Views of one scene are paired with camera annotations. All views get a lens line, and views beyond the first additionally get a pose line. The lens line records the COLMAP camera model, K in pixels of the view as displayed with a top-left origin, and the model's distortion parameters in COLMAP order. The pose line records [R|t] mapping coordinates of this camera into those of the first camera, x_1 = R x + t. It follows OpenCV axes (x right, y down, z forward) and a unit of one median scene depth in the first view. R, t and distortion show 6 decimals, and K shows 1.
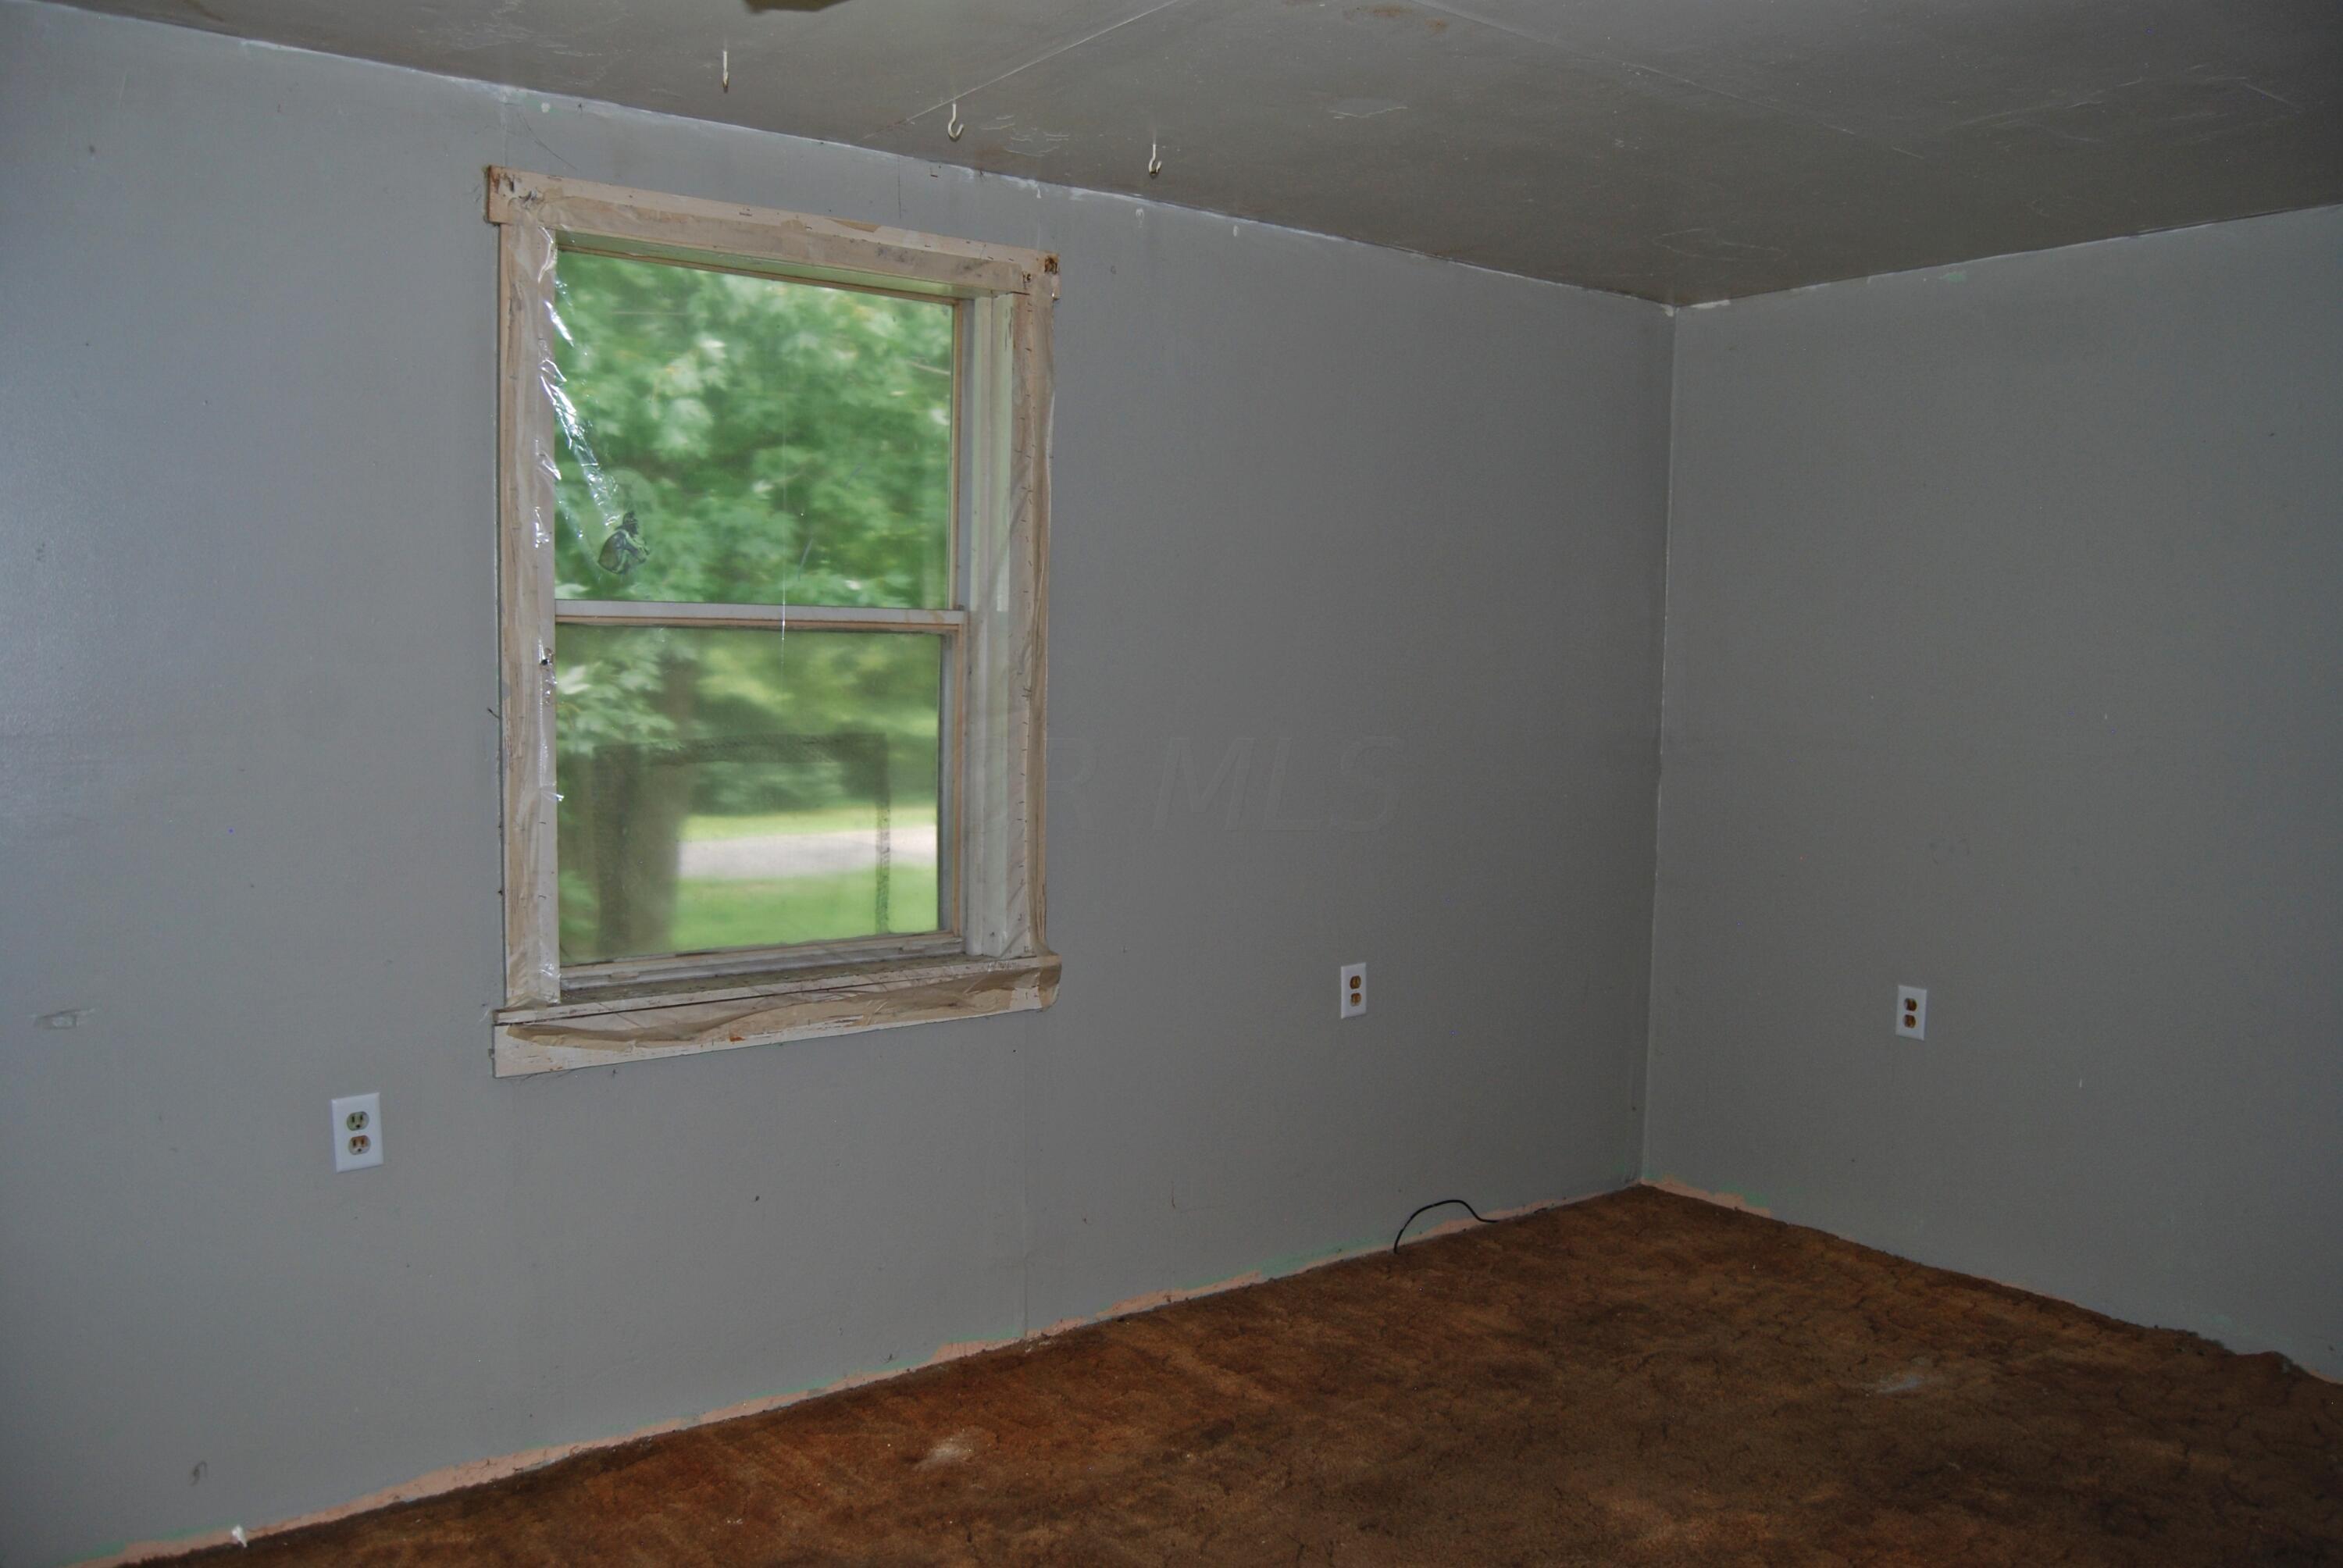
lens RADIAL K [[1839.8, 0, 1174.5], [0, 1839.8, 778.3], [0, 0, 1]] dist [-0.096164, 0.042682]
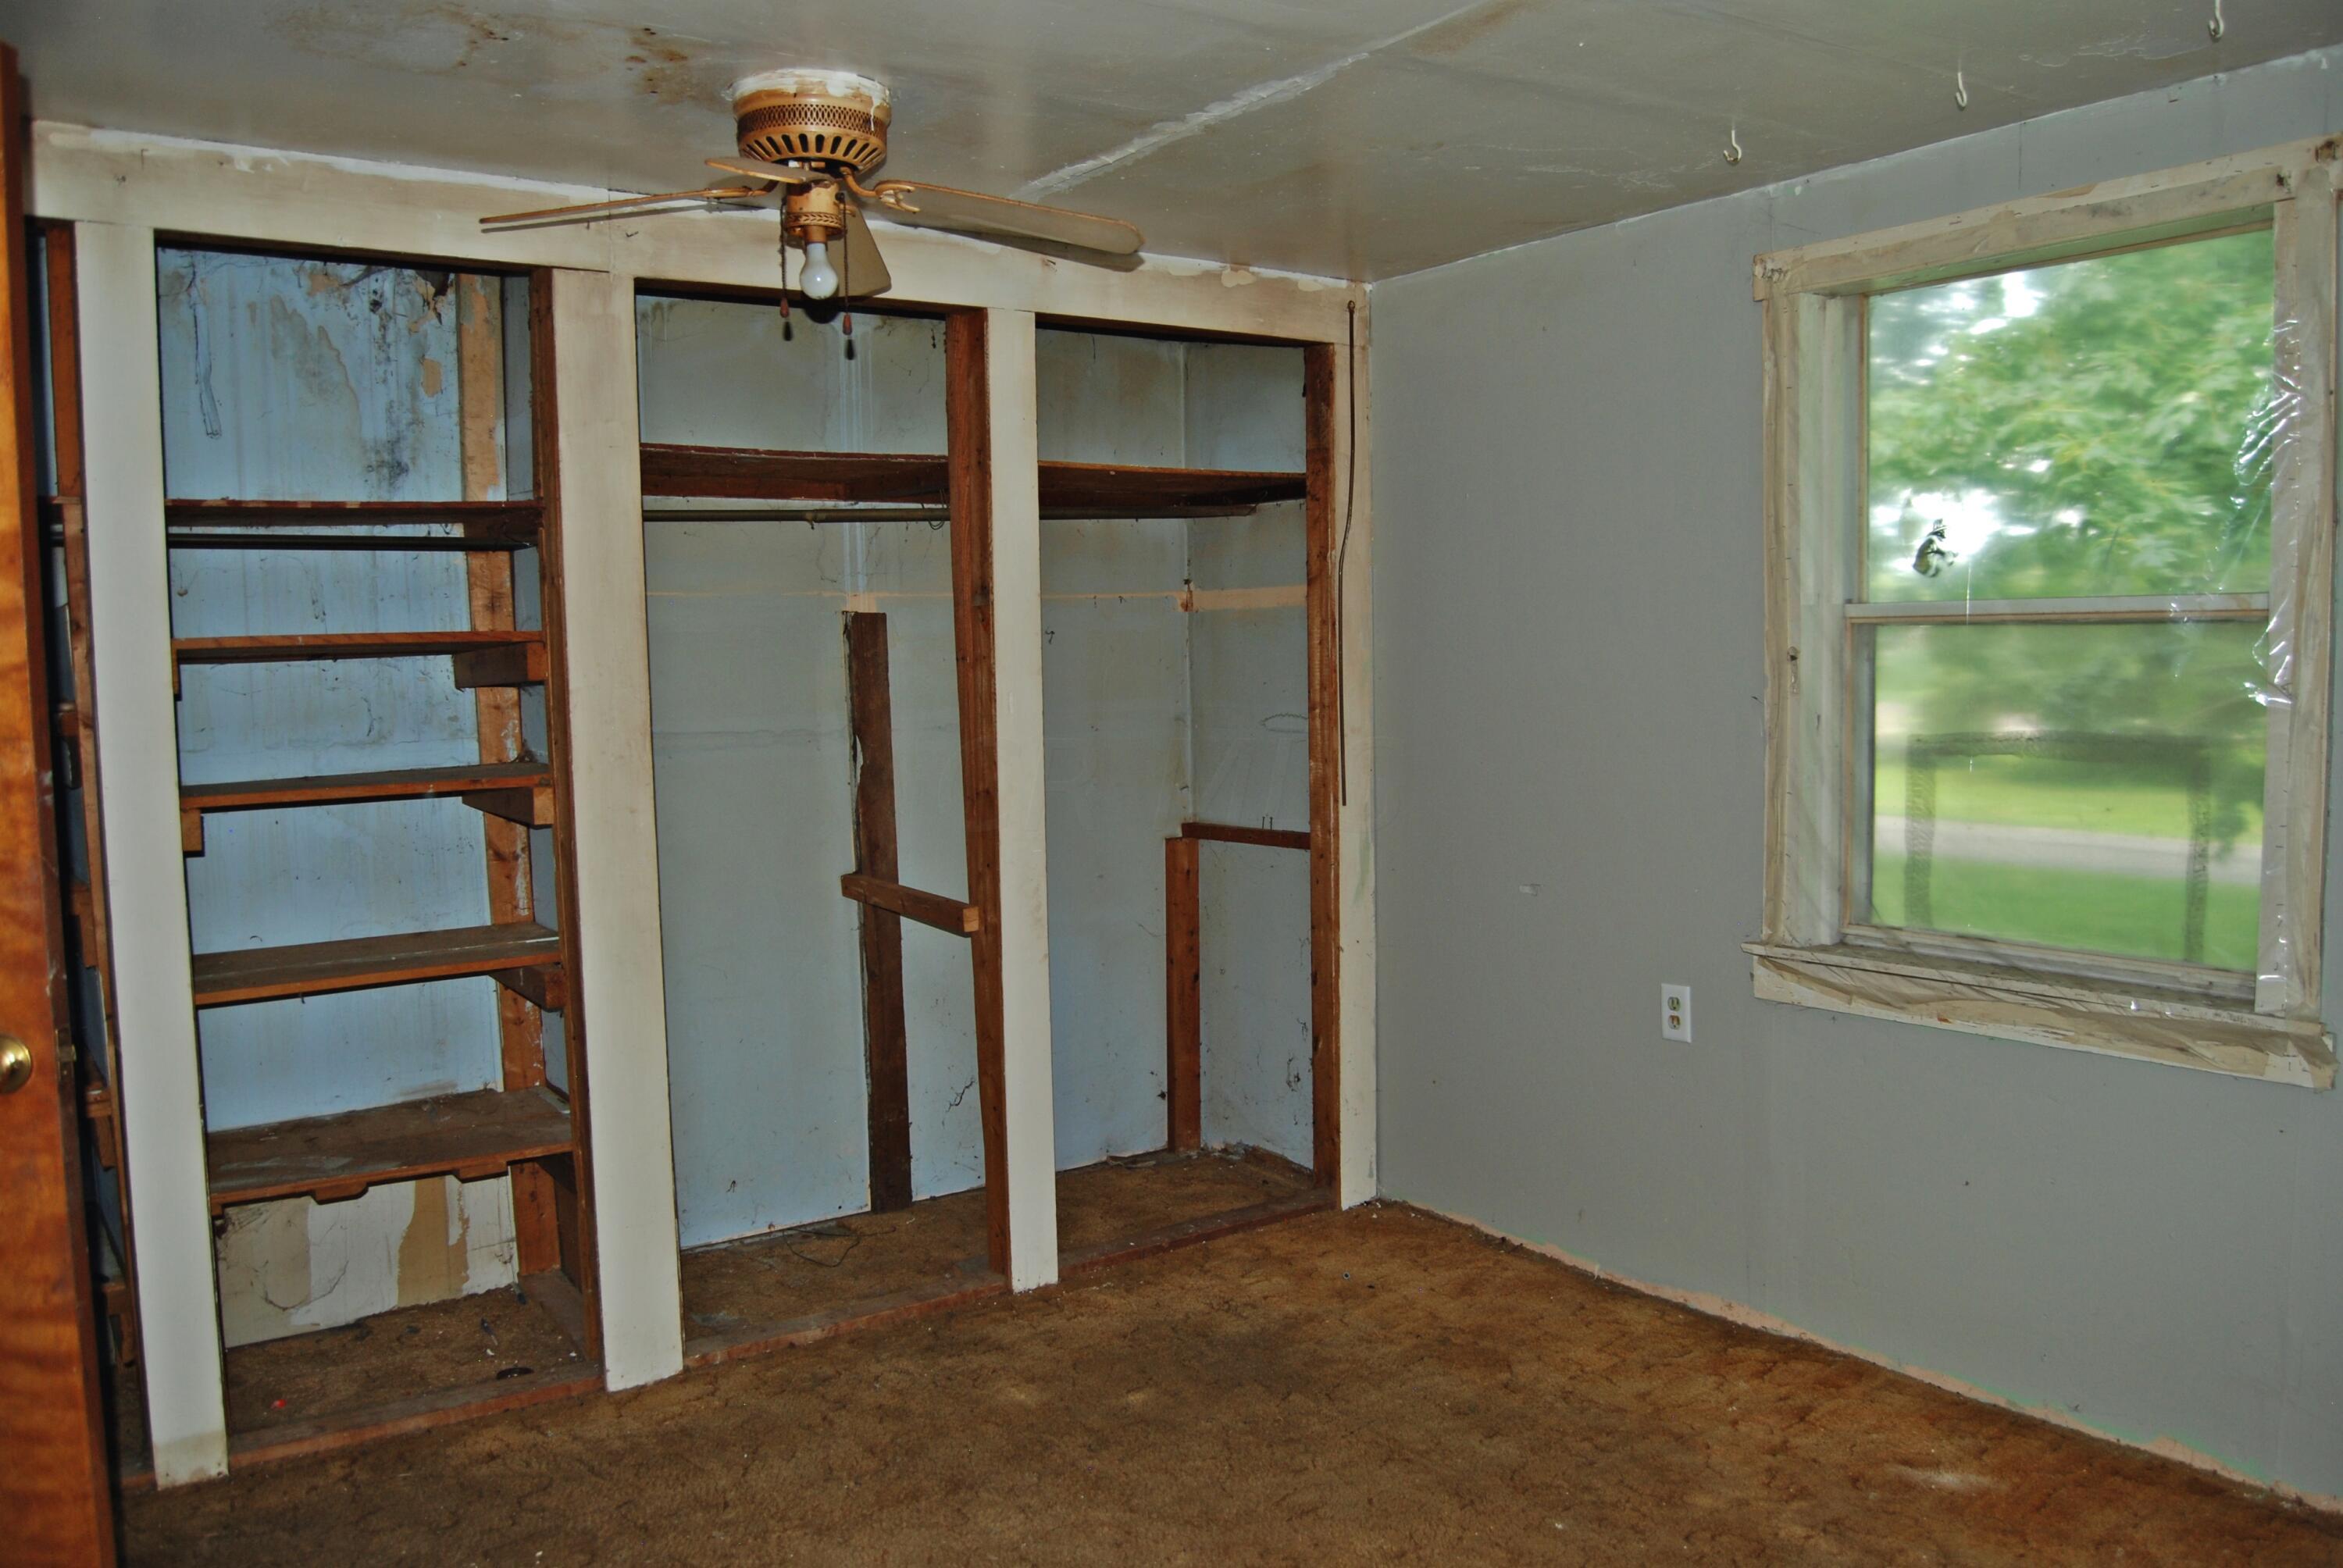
lens RADIAL K [[1839.8, 0, 1177.2], [0, 1839.8, 789.2], [0, 0, 1]] dist [-0.096164, 0.042682]
pose [[-0.036121, 0.060926, -0.997488, 0.793163], [-0.053408, 0.996596, 0.062806, -0.029276], [0.997919, 0.055542, -0.032744, 0.591581]]
